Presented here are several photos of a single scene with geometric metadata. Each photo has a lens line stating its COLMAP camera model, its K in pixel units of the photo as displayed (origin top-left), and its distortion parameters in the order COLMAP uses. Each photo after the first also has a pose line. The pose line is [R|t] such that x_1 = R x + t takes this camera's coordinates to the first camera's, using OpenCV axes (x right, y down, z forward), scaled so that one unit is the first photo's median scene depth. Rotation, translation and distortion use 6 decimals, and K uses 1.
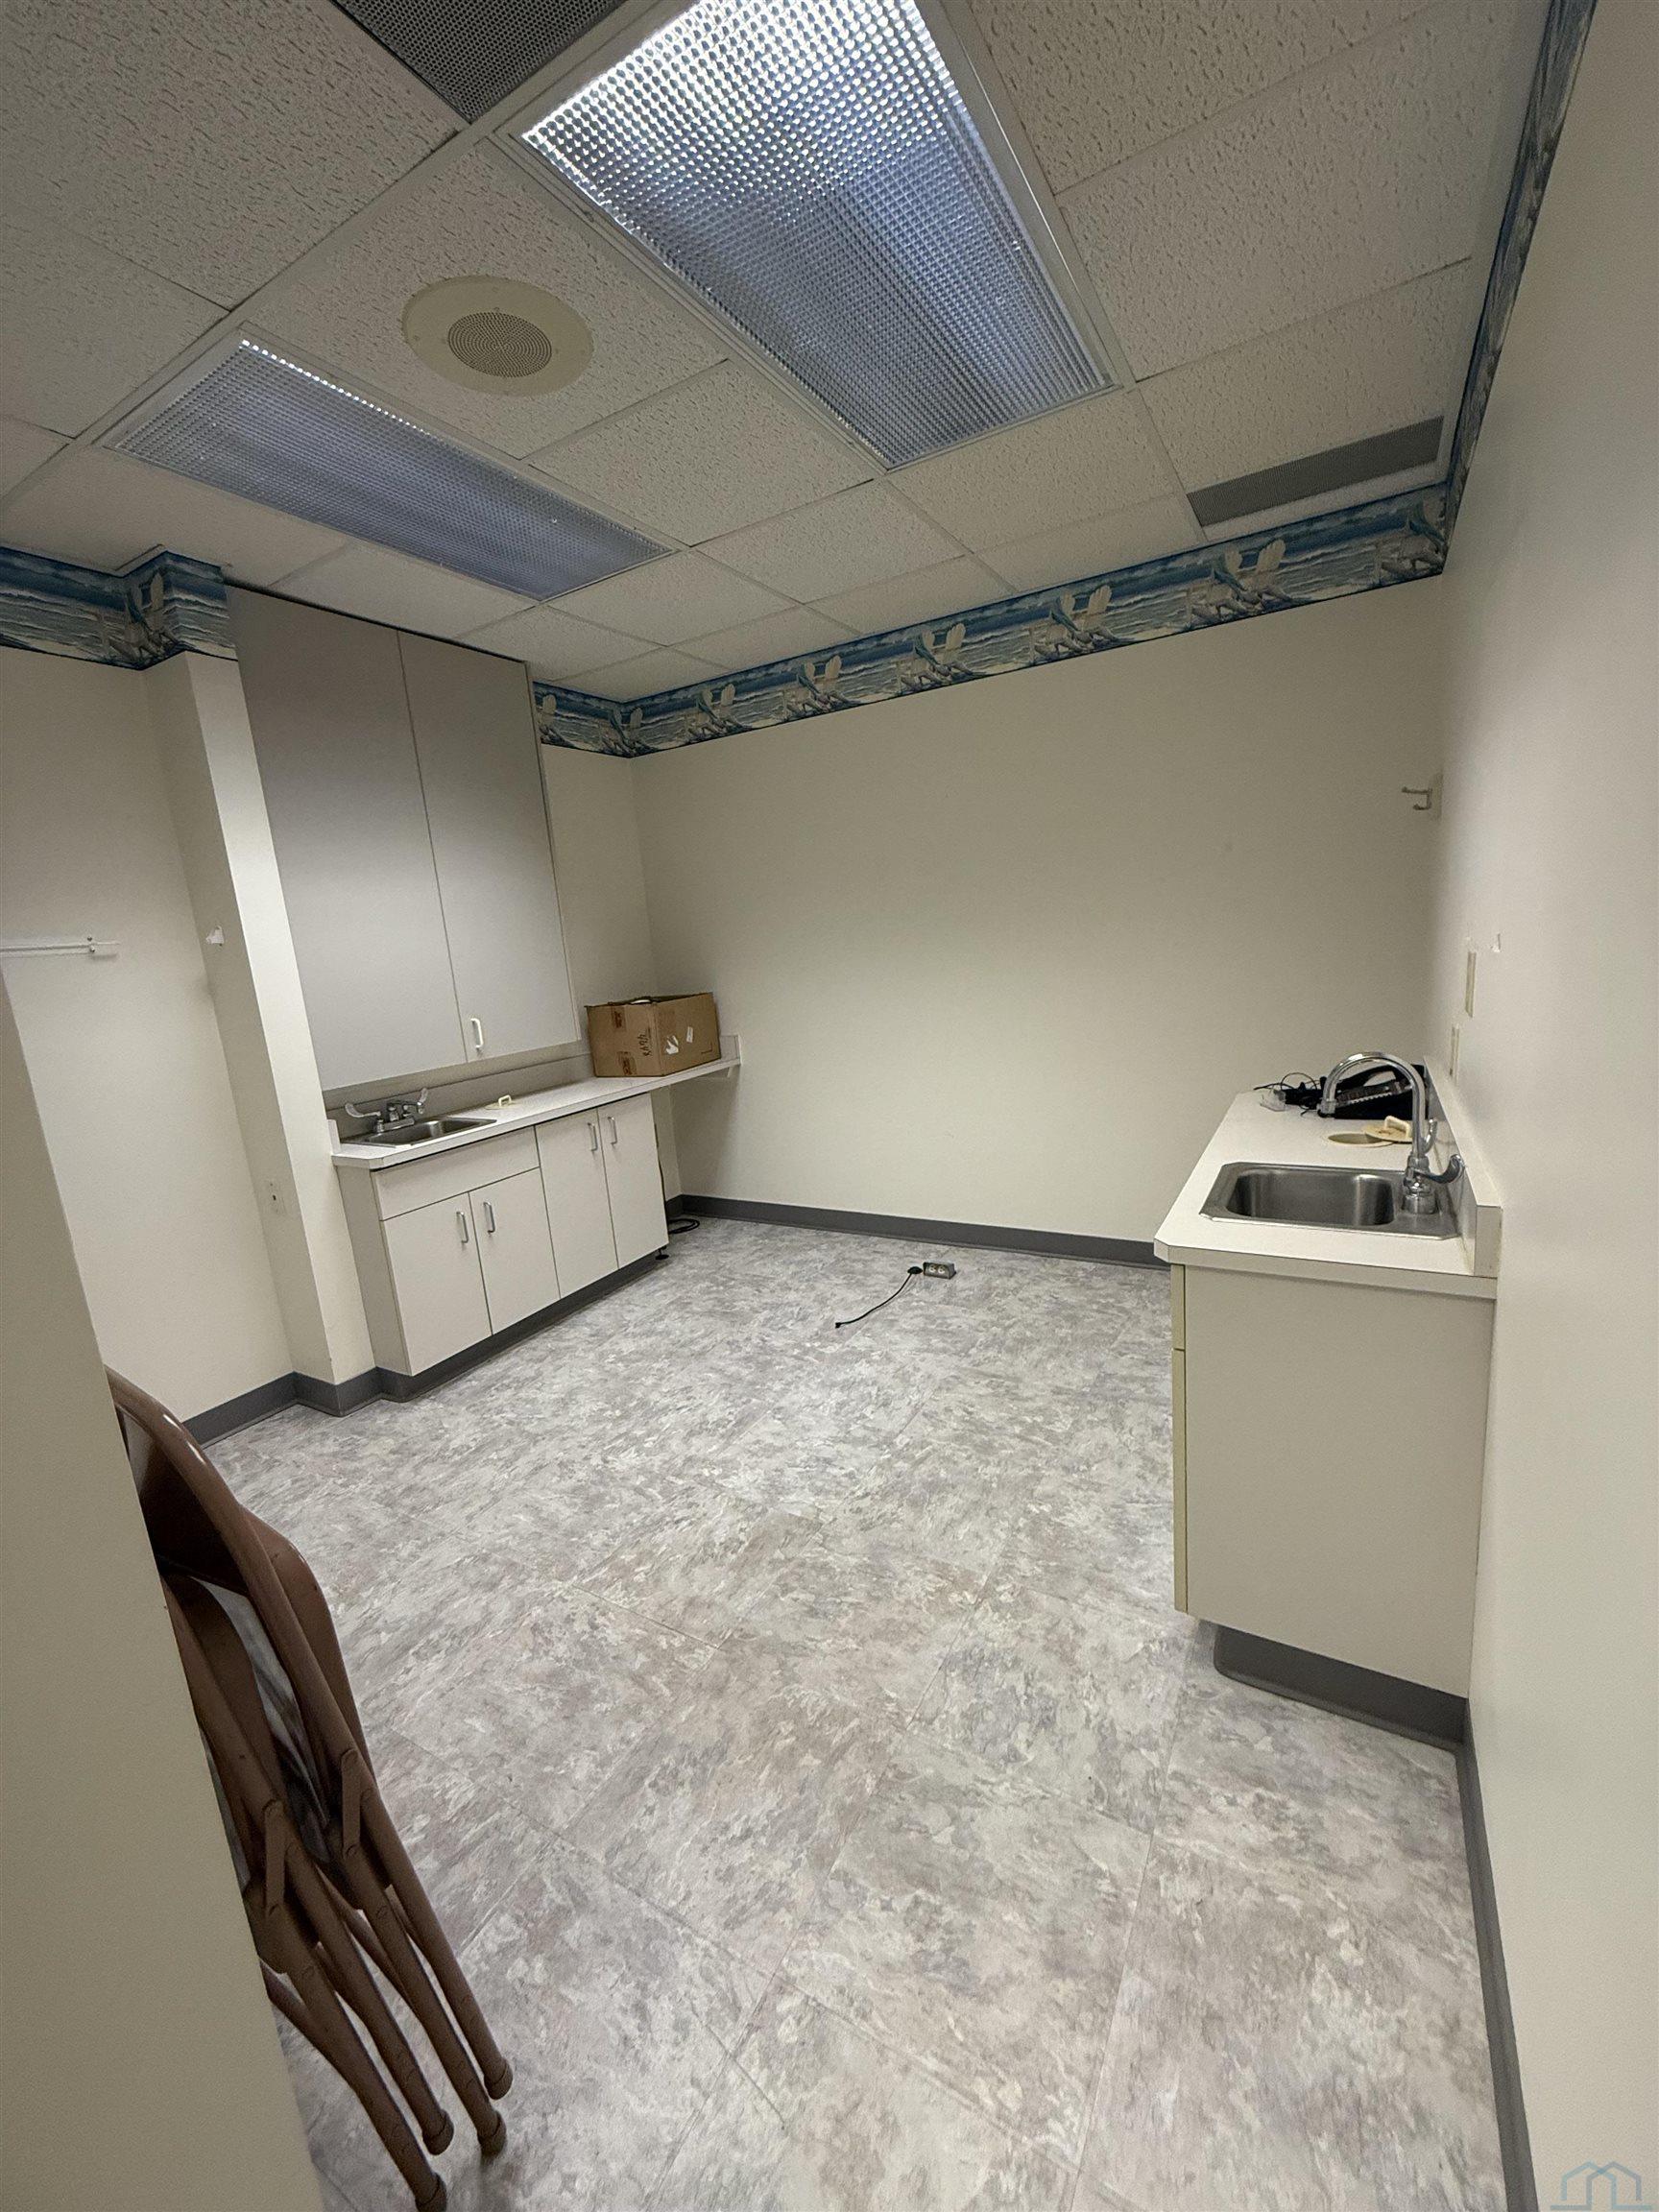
lens RADIAL K [[887.5, 0, 817.3], [0, 887.5, 1111.5], [0, 0, 1]] dist [0.047930, -0.010618]
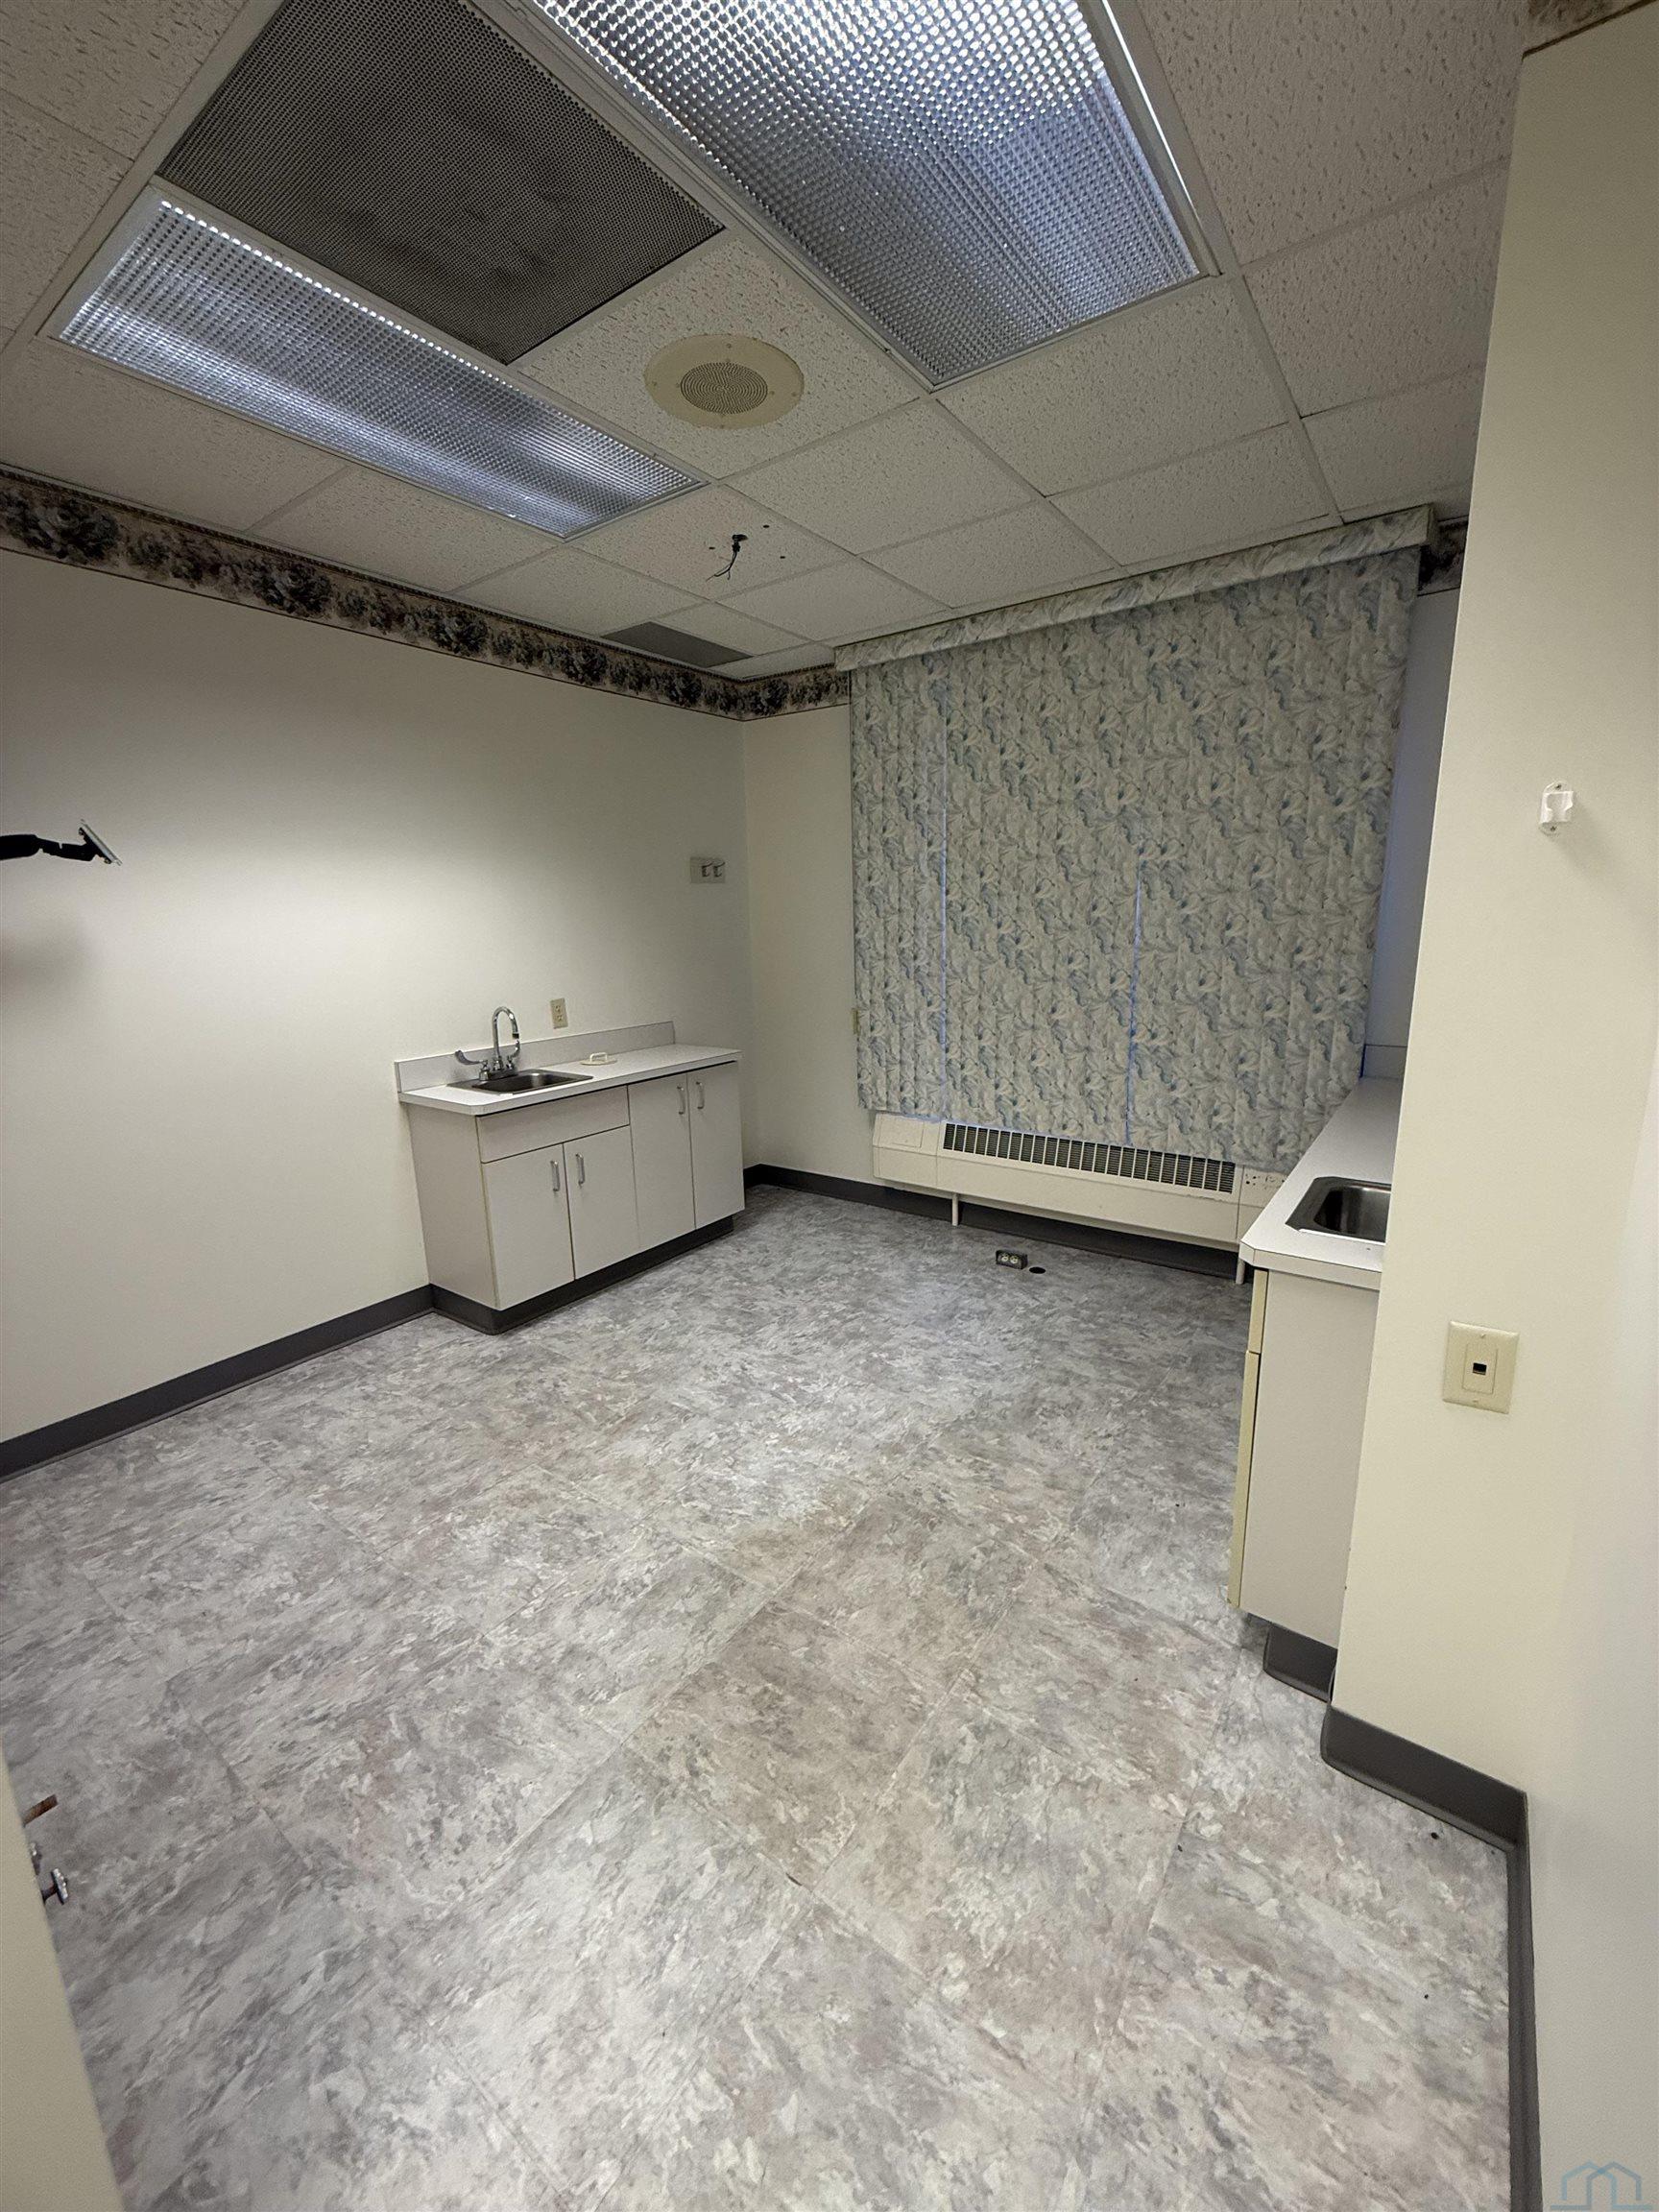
lens RADIAL K [[884.1, 0, 829.5], [0, 884.1, 1098.8], [0, 0, 1]] dist [-0.001700, 0.003374]
pose [[0.994109, 0.070570, -0.082258, 0.098262], [-0.069462, 0.997452, 0.016255, -0.041301], [0.083196, -0.010445, 0.996478, 0.153942]]
